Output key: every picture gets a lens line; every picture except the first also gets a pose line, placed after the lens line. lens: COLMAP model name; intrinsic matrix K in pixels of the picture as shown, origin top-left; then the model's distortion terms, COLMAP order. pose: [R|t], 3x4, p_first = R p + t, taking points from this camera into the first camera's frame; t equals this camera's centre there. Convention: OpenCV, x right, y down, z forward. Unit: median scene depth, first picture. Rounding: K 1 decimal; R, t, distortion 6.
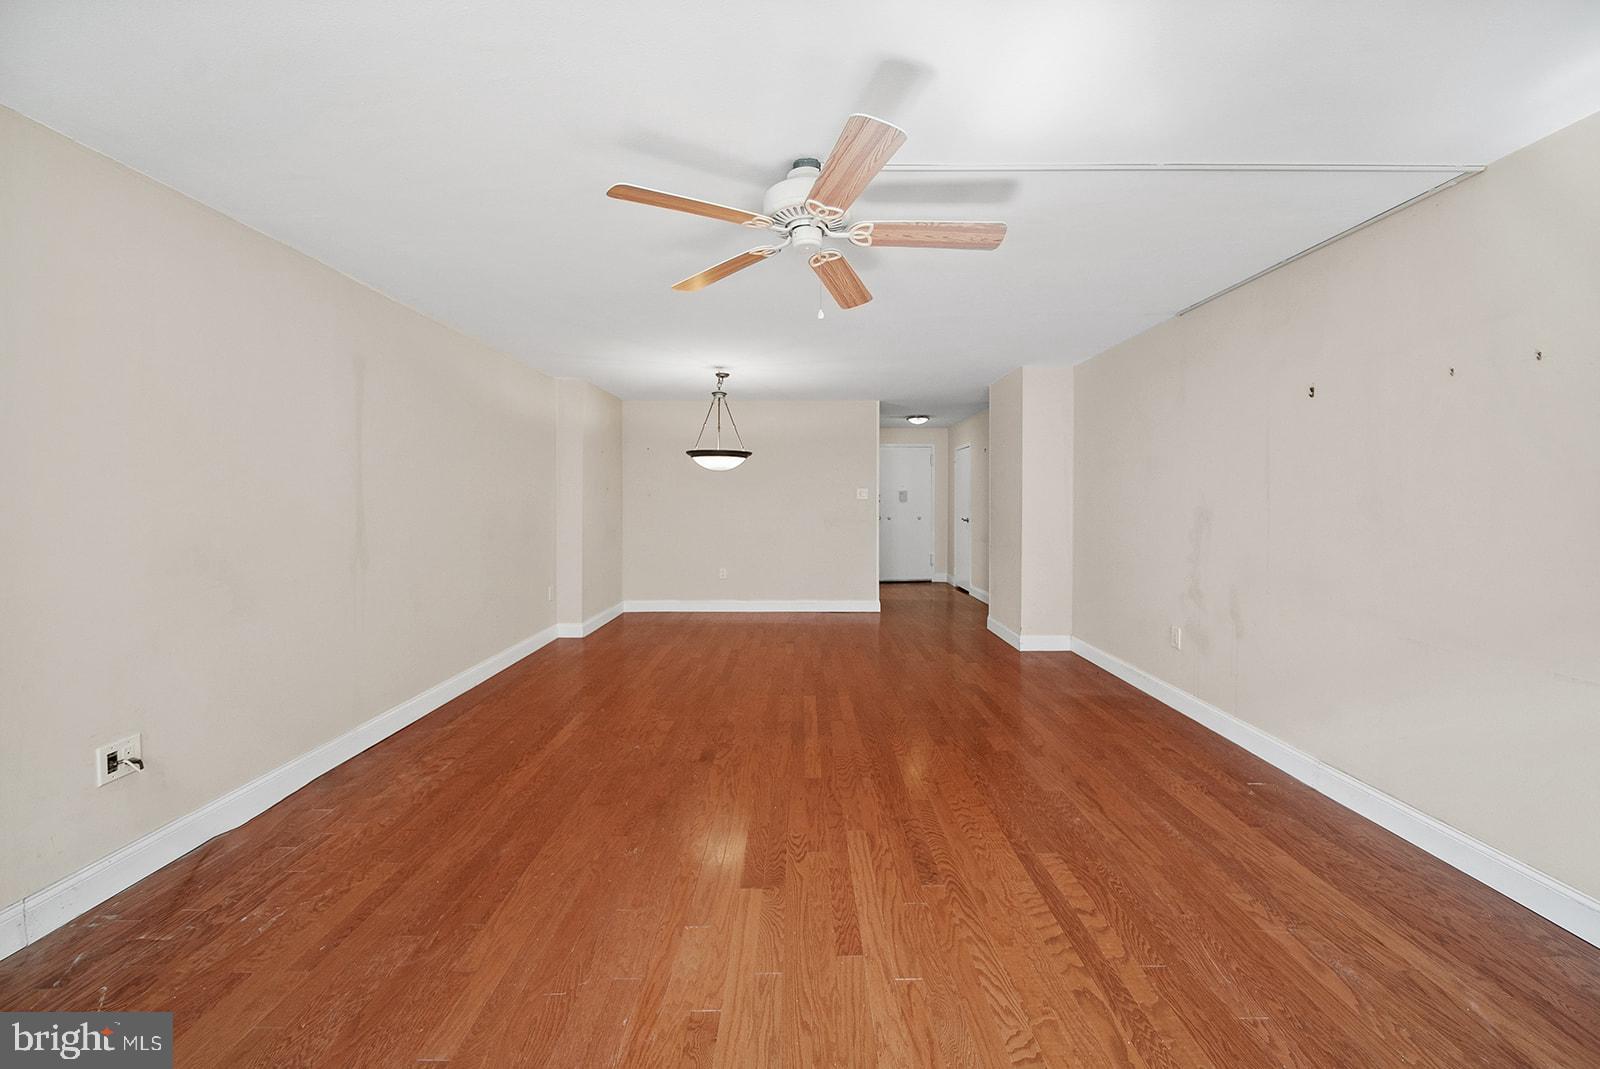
lens RADIAL K [[588.0, 0, 807.7], [0, 588.0, 524.2], [0, 0, 1]] dist [0.000669, -0.000744]
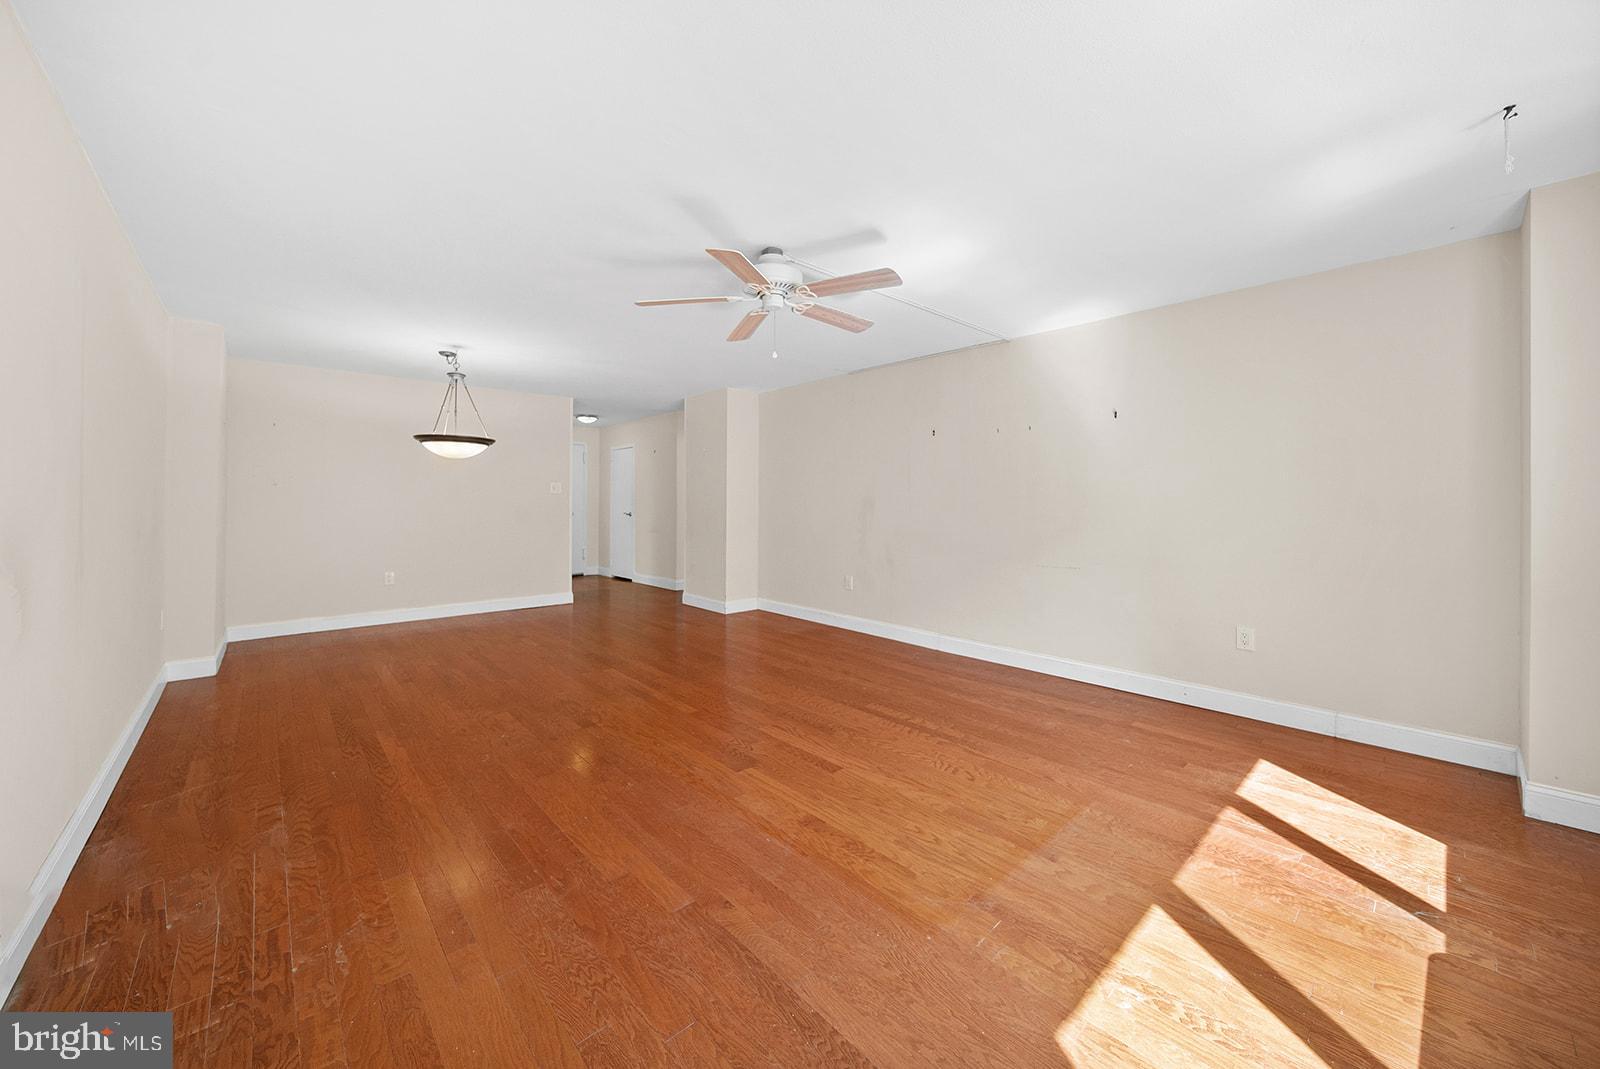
lens RADIAL K [[588.0, 0, 797.8], [0, 588.0, 522.1], [0, 0, 1]] dist [0.000669, -0.000744]
pose [[0.744301, -0.021630, 0.667494, -0.559933], [0.026040, 0.999655, 0.003357, 0.030201], [-0.667336, 0.014883, 0.744608, -0.062154]]
